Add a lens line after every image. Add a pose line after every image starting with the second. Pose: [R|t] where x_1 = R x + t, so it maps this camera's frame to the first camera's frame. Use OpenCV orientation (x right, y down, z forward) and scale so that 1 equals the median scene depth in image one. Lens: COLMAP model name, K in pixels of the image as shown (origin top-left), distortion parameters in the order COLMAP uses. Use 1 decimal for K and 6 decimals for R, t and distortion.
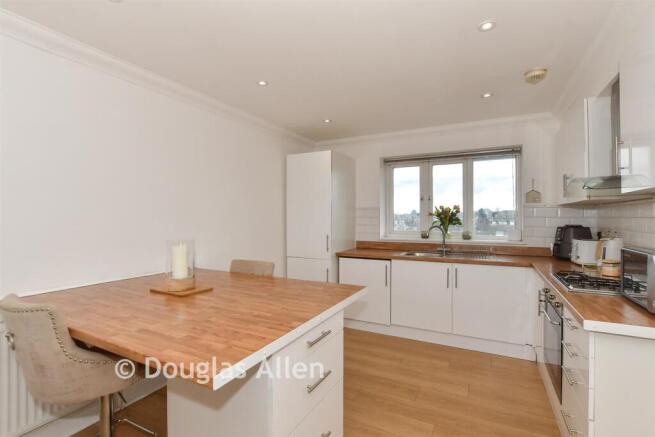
lens RADIAL K [[298.5, 0, 327.5], [0, 298.5, 218.5], [0, 0, 1]] dist [0.000823, -0.000103]
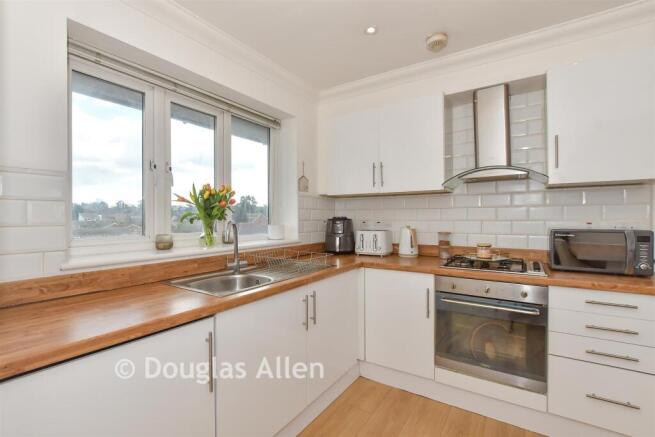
lens RADIAL K [[298.5, 0, 327.5], [0, 298.5, 218.5], [0, 0, 1]] dist [0.000823, -0.000103]
pose [[0.085936, -0.006685, 0.996278, -0.153500], [0.005683, 0.999965, 0.006220, 0.019628], [-0.996284, 0.005127, 0.085971, 0.939518]]
